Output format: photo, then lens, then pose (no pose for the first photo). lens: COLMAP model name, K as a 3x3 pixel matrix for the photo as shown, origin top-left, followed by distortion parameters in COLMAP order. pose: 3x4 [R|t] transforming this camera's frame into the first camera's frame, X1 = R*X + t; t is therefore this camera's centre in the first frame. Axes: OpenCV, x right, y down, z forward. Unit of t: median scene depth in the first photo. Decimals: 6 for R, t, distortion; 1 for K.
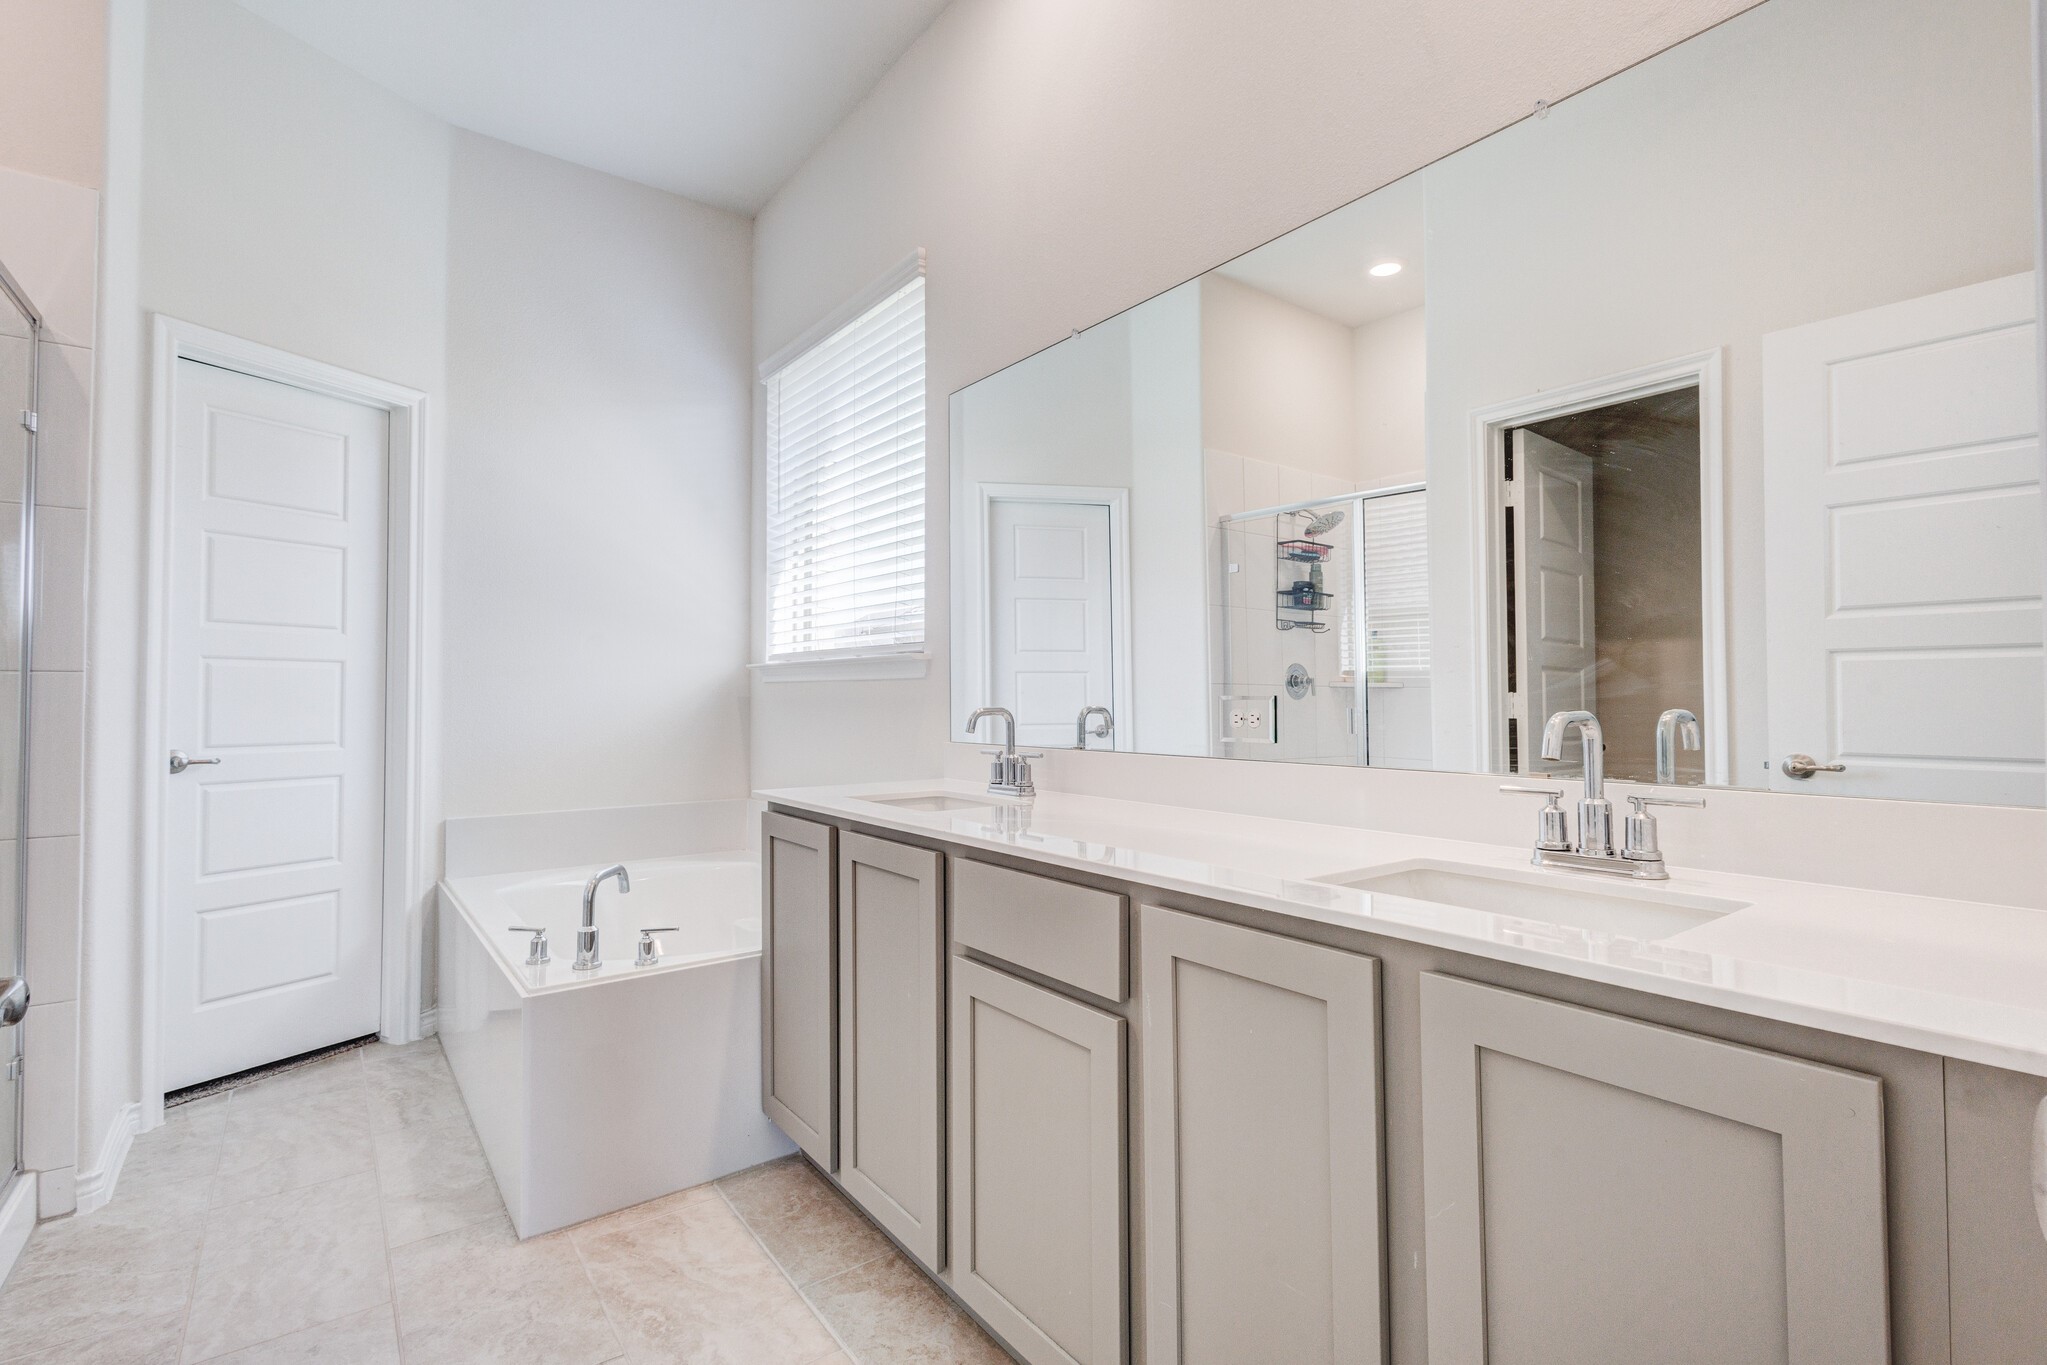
lens RADIAL K [[948.7, 0, 1026.9], [0, 948.7, 668.1], [0, 0, 1]] dist [0.014226, -0.005331]
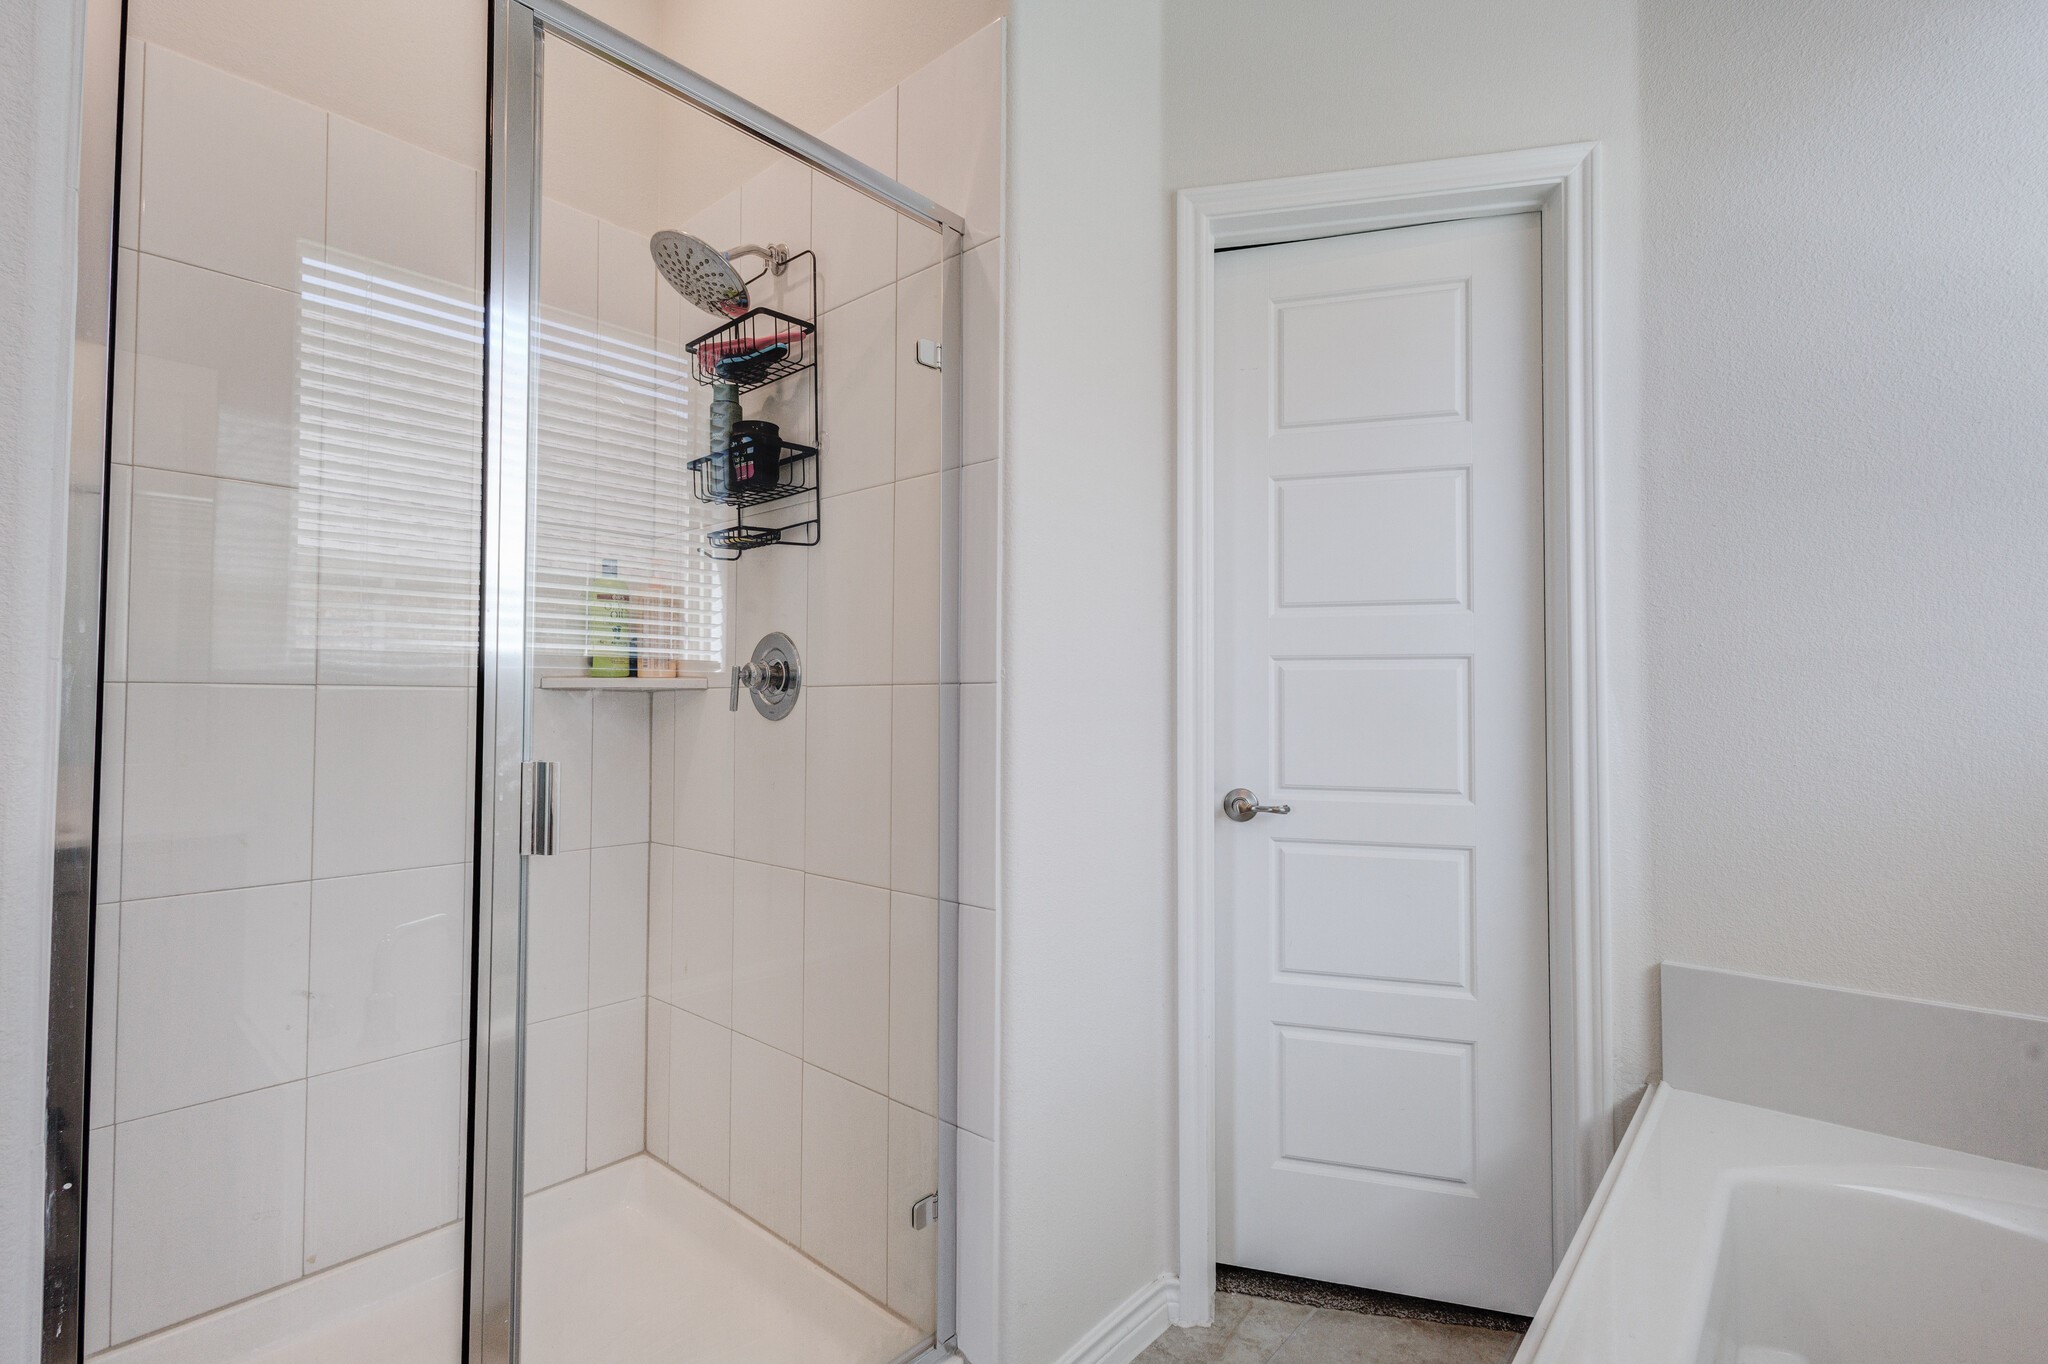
lens RADIAL K [[949.1, 0, 1018.3], [0, 949.1, 683.4], [0, 0, 1]] dist [0.014226, -0.005331]
pose [[0.203278, -0.021241, -0.978891, -0.194410], [0.026819, 0.999510, -0.016119, 0.011627], [0.978754, -0.022976, 0.203748, 0.605441]]
